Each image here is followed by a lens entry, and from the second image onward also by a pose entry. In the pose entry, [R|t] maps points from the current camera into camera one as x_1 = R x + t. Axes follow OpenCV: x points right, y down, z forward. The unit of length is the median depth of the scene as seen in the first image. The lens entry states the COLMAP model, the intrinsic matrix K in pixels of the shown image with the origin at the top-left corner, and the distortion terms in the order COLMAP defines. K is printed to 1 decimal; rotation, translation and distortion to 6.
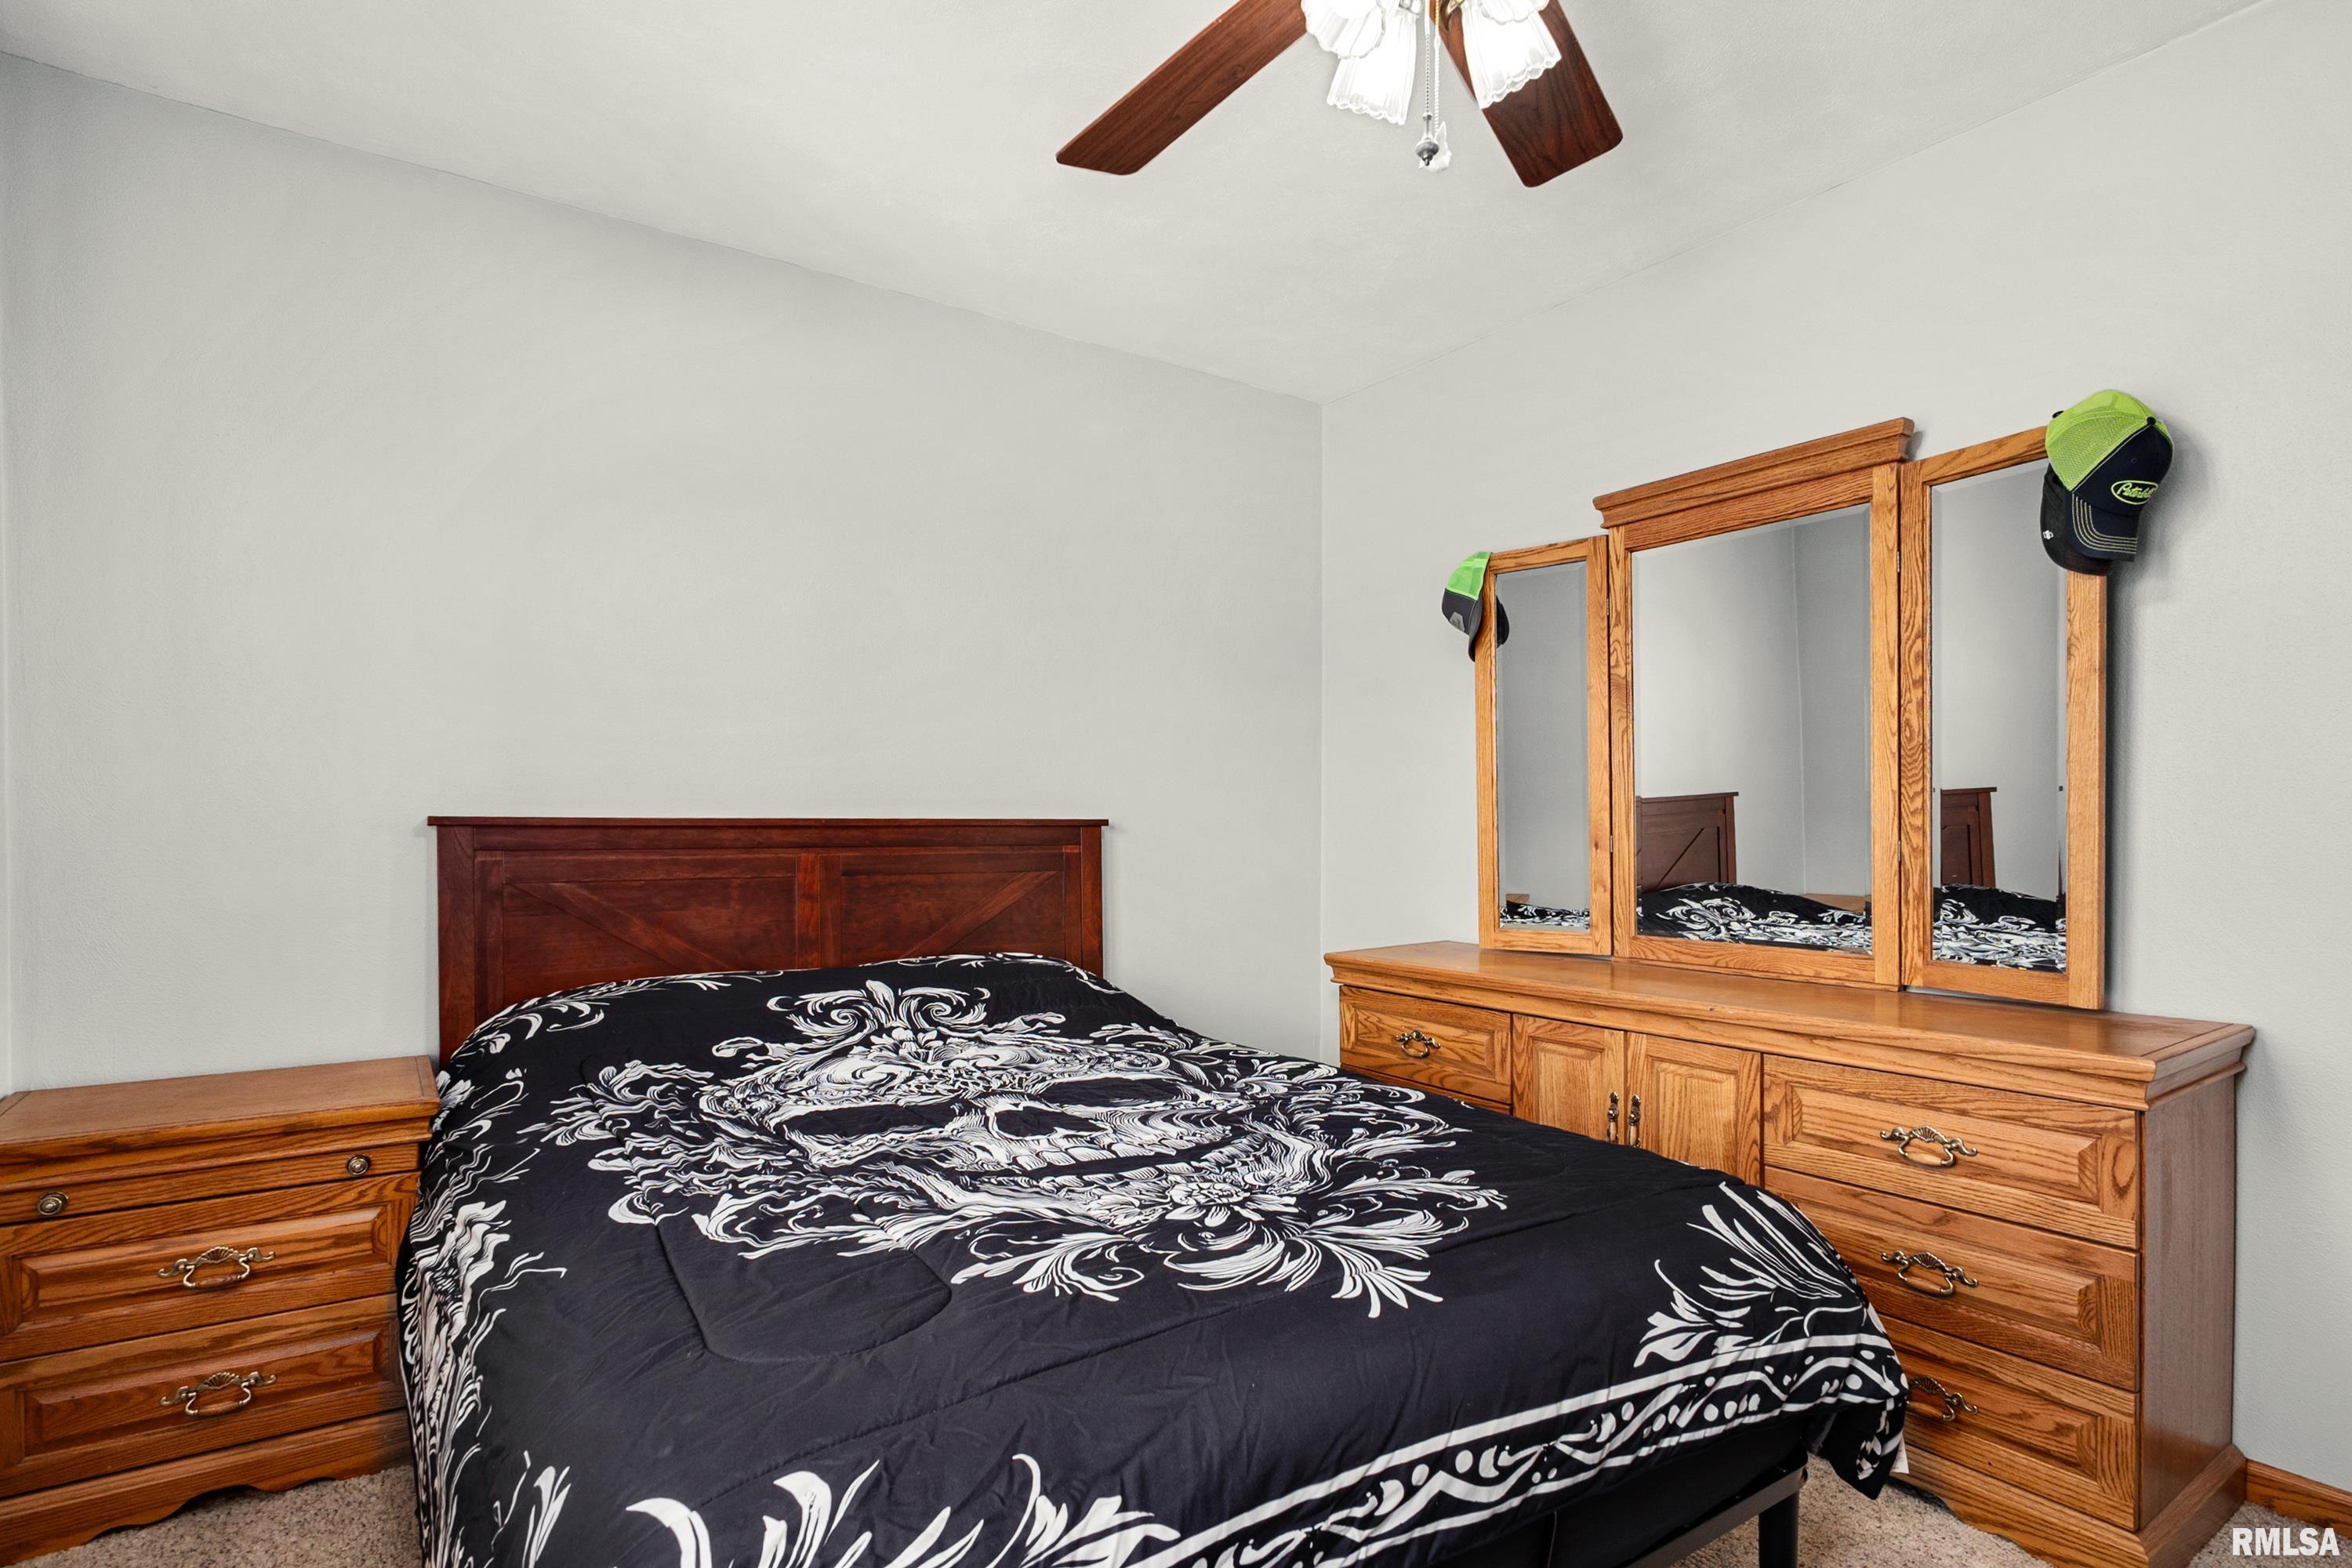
lens RADIAL K [[1195.2, 0, 1216.3], [0, 1195.2, 838.2], [0, 0, 1]] dist [0.002719, 0.002266]
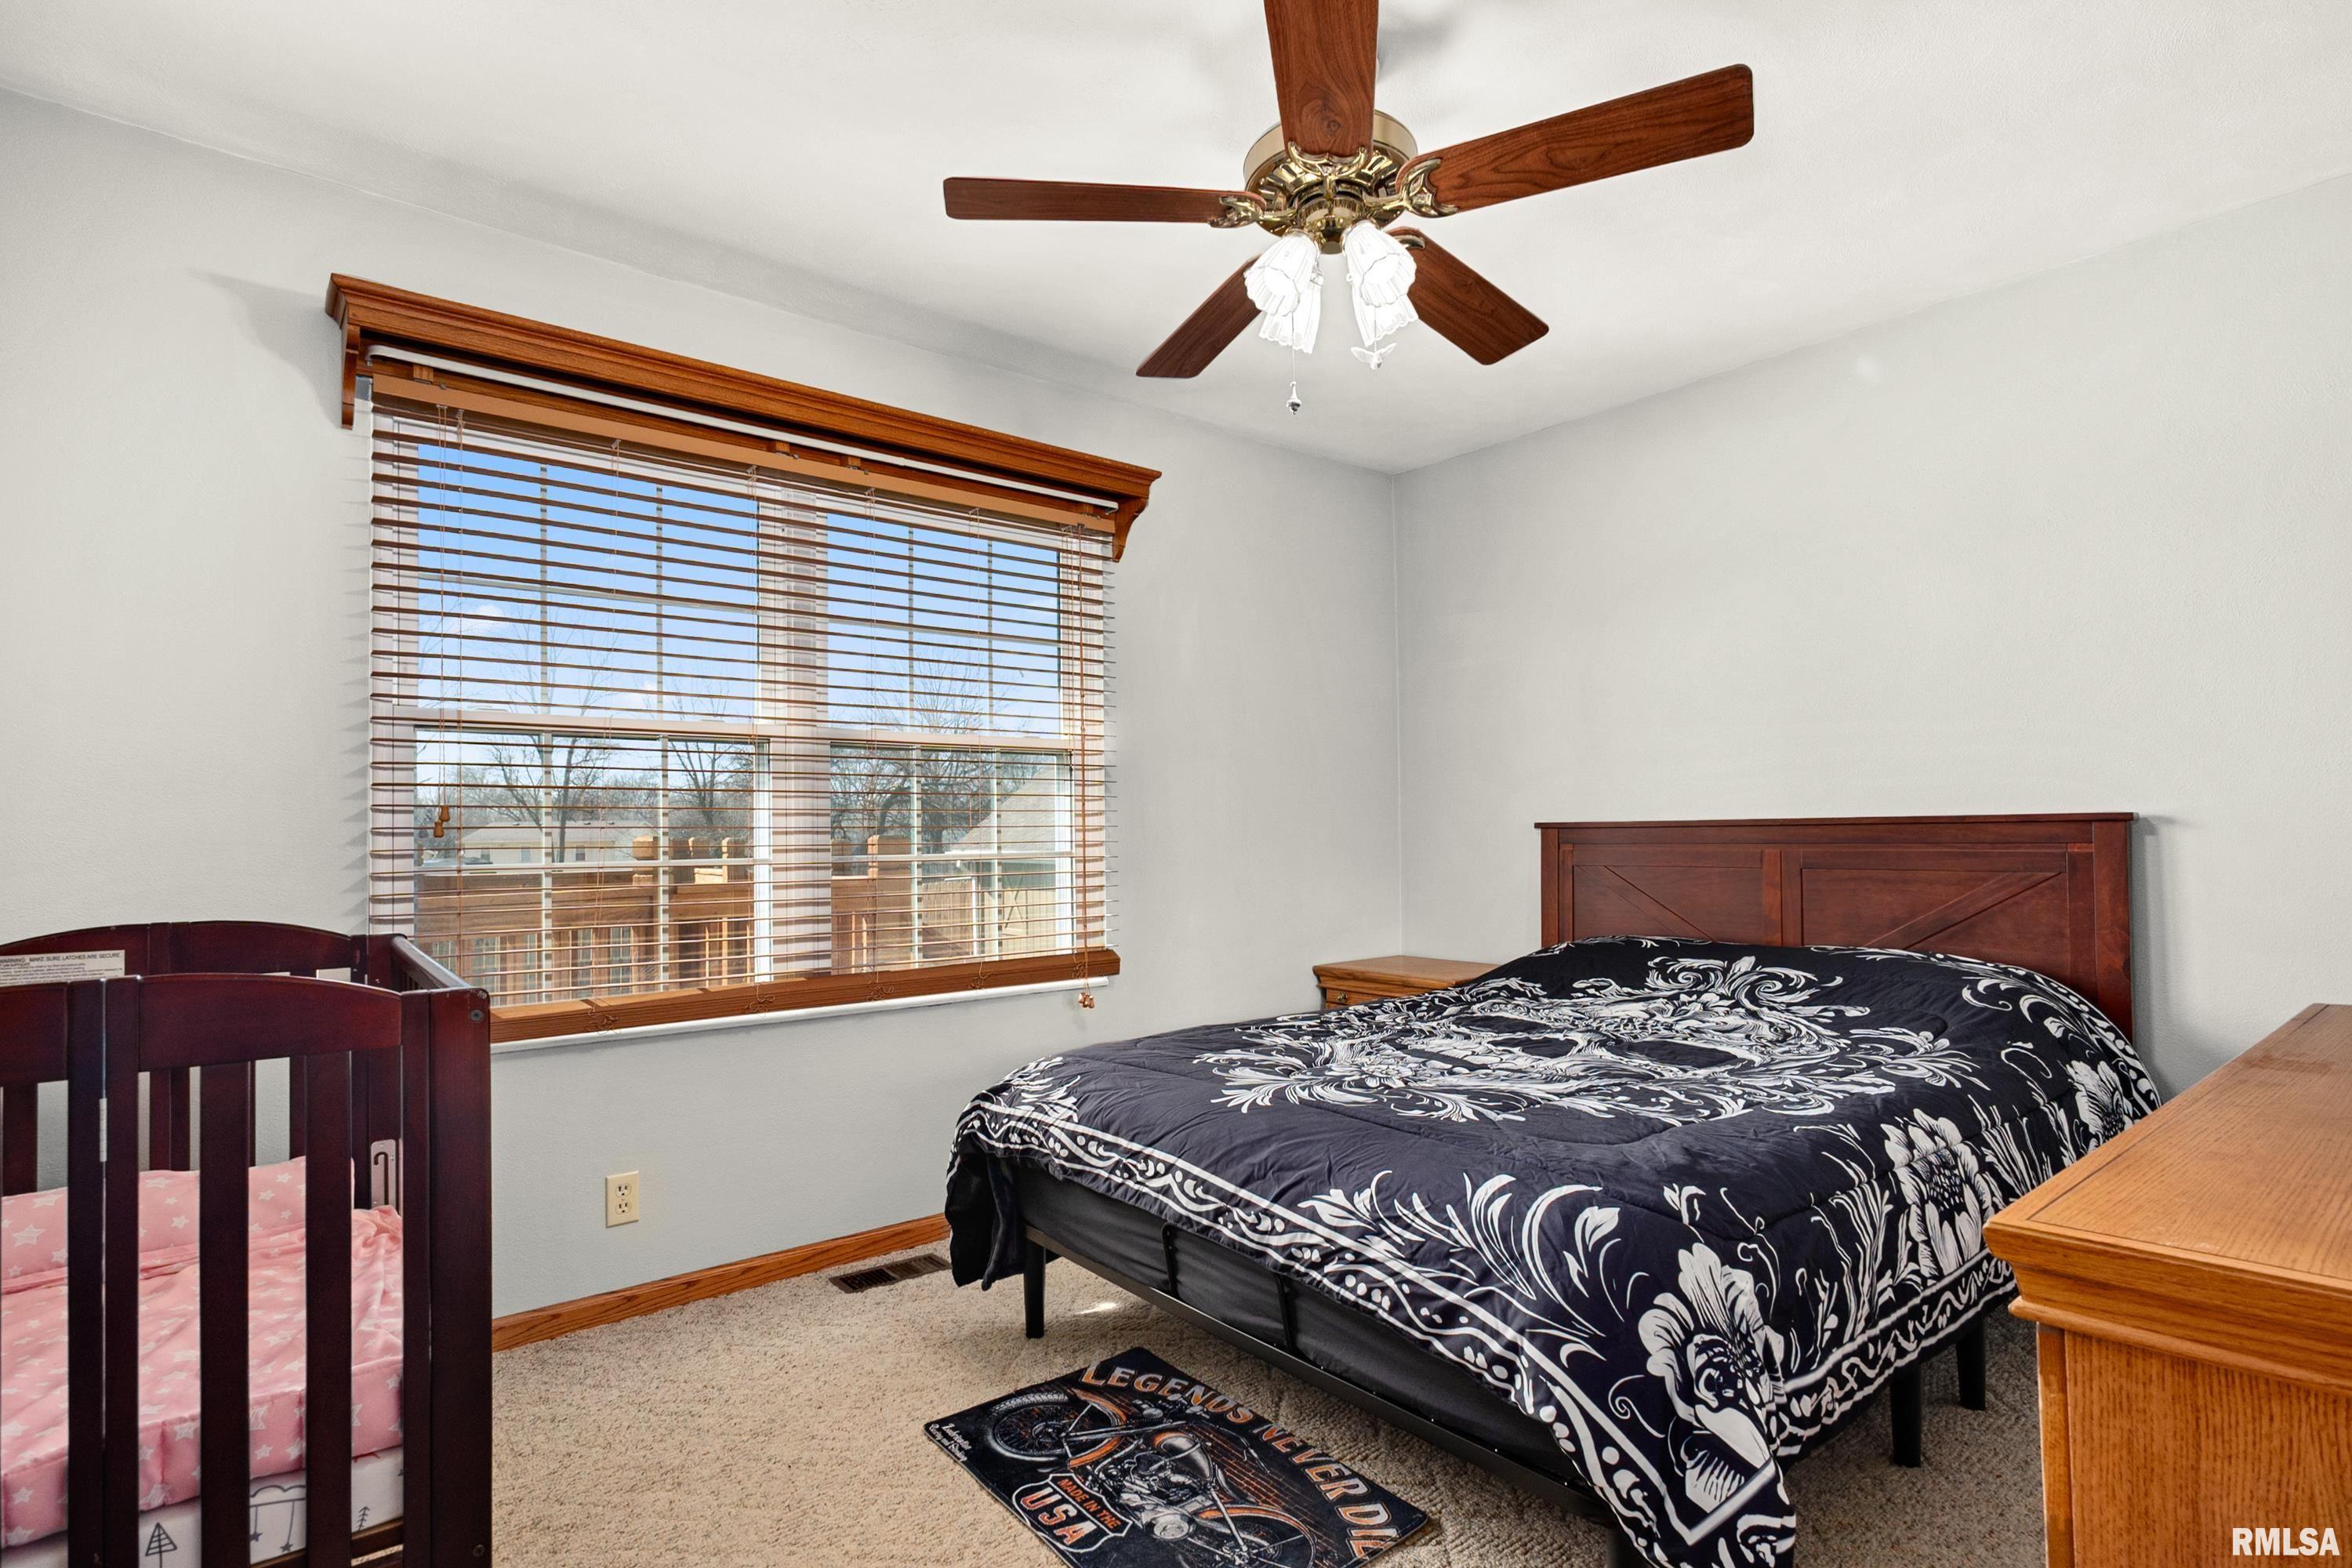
lens RADIAL K [[1195.2, 0, 1208.3], [0, 1195.2, 807.7], [0, 0, 1]] dist [0.002719, 0.002266]
pose [[0.083325, -0.024046, -0.996232, 1.311040], [0.000243, 0.999709, -0.024110, 0.001446], [0.996522, 0.001767, 0.083306, 0.572562]]
